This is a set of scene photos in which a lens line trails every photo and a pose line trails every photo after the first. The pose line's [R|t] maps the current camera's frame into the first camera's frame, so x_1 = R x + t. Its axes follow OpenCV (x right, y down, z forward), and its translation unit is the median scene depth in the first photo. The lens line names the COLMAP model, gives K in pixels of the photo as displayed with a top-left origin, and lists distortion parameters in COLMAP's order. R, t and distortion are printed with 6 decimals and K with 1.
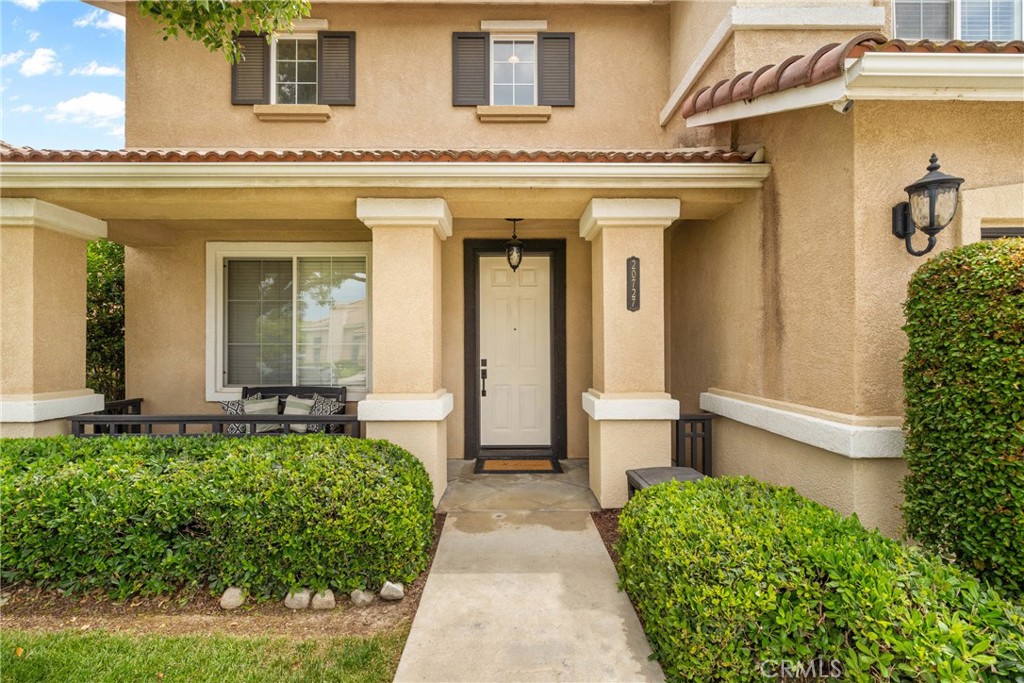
lens RADIAL K [[465.9, 0, 515.4], [0, 465.9, 343.3], [0, 0, 1]] dist [0.001183, -0.000397]
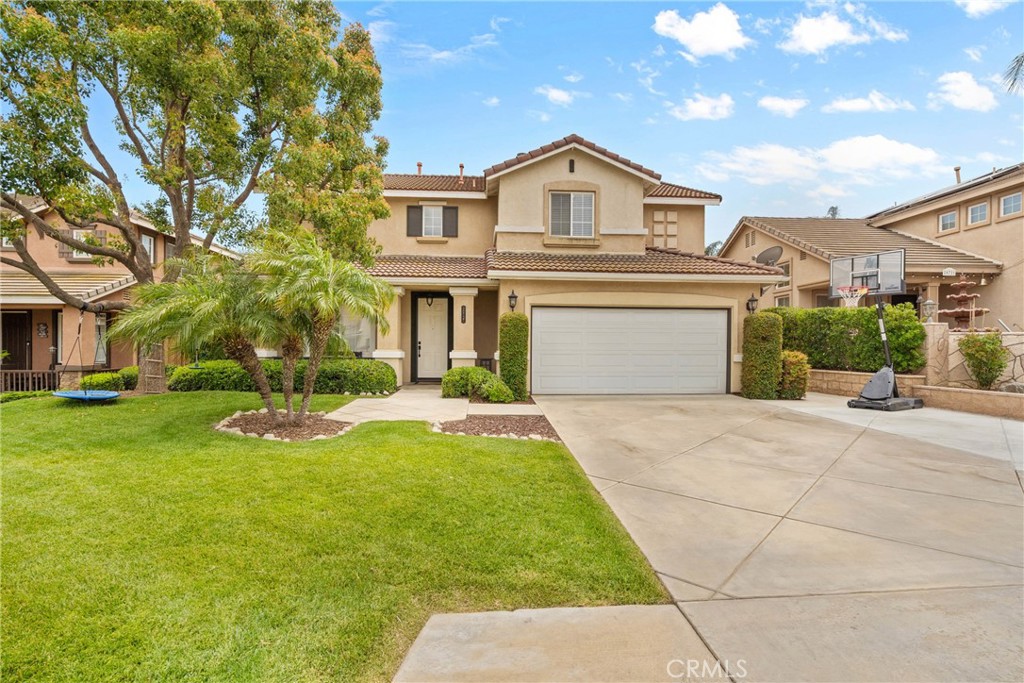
lens RADIAL K [[487.9, 0, 507.8], [0, 487.9, 346.5], [0, 0, 1]] dist [-0.004531, -0.000293]
pose [[0.999145, 0.010916, 0.039885, 0.295112], [-0.011118, 0.999926, 0.004850, 0.045223], [-0.039829, -0.005290, 0.999193, -1.561112]]
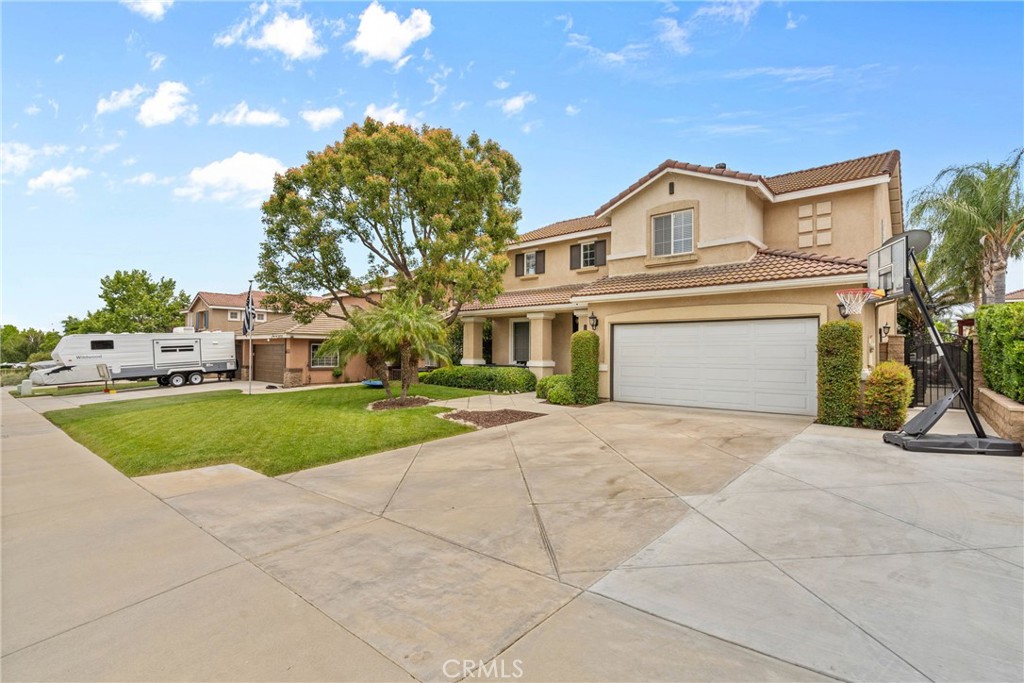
lens RADIAL K [[465.9, 0, 516.8], [0, 465.9, 340.0], [0, 0, 1]] dist [0.001183, -0.000397]
pose [[0.753070, -0.008379, -0.657887, 1.613392], [-0.004883, 0.999820, -0.018324, 0.004729], [0.657922, 0.017011, 0.752894, -1.519538]]
